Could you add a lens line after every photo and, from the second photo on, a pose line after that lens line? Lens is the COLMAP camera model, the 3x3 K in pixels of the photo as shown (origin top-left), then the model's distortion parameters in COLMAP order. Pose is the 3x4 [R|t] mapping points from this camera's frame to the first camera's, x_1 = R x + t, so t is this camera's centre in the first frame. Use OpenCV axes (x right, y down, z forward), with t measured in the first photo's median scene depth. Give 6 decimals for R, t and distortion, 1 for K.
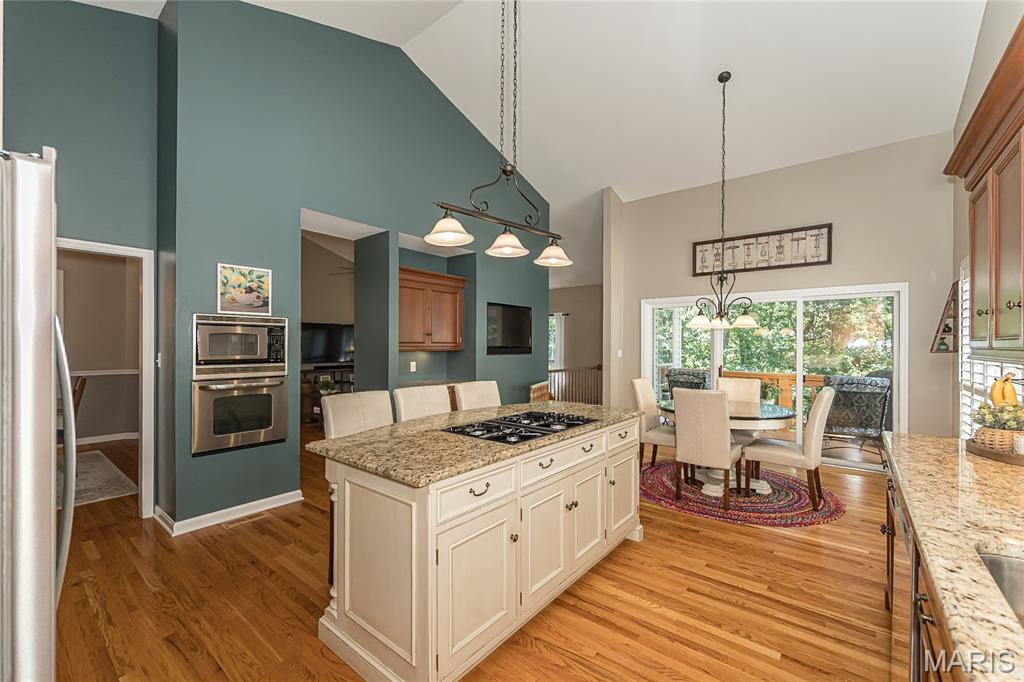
lens RADIAL K [[411.3, 0, 507.0], [0, 411.3, 345.1], [0, 0, 1]] dist [0.001084, -0.000157]
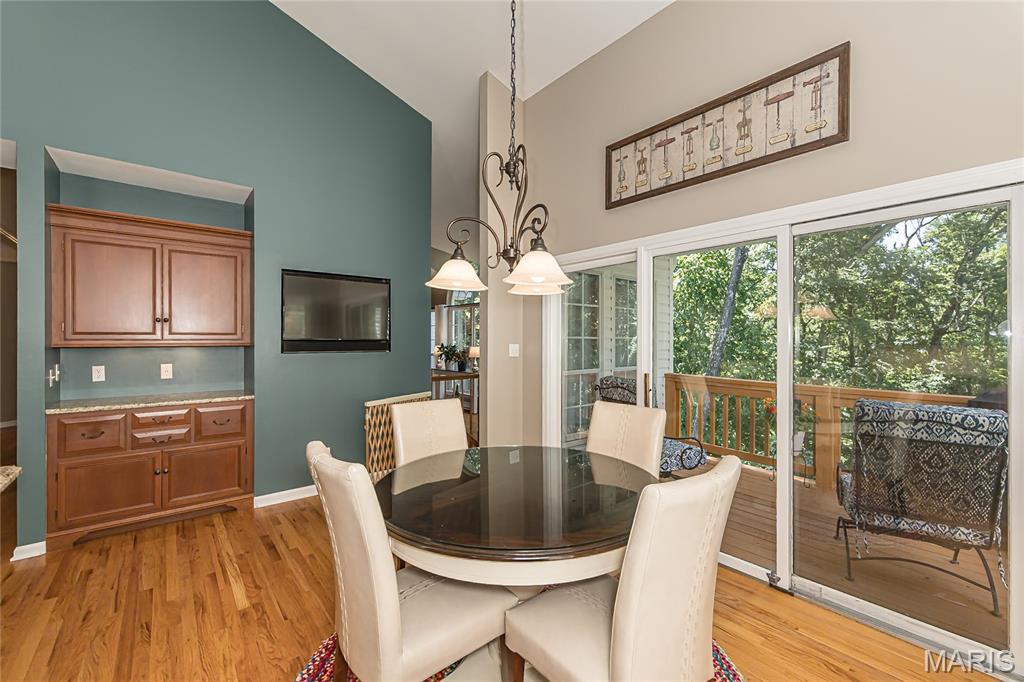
lens RADIAL K [[437.6, 0, 517.3], [0, 437.6, 340.3], [0, 0, 1]] dist [-0.007379, 0.000367]
pose [[0.986385, -0.003854, -0.164407, 0.487474], [0.003771, 0.999993, -0.000819, 0.007015], [0.164409, 0.000187, 0.986392, 0.467071]]
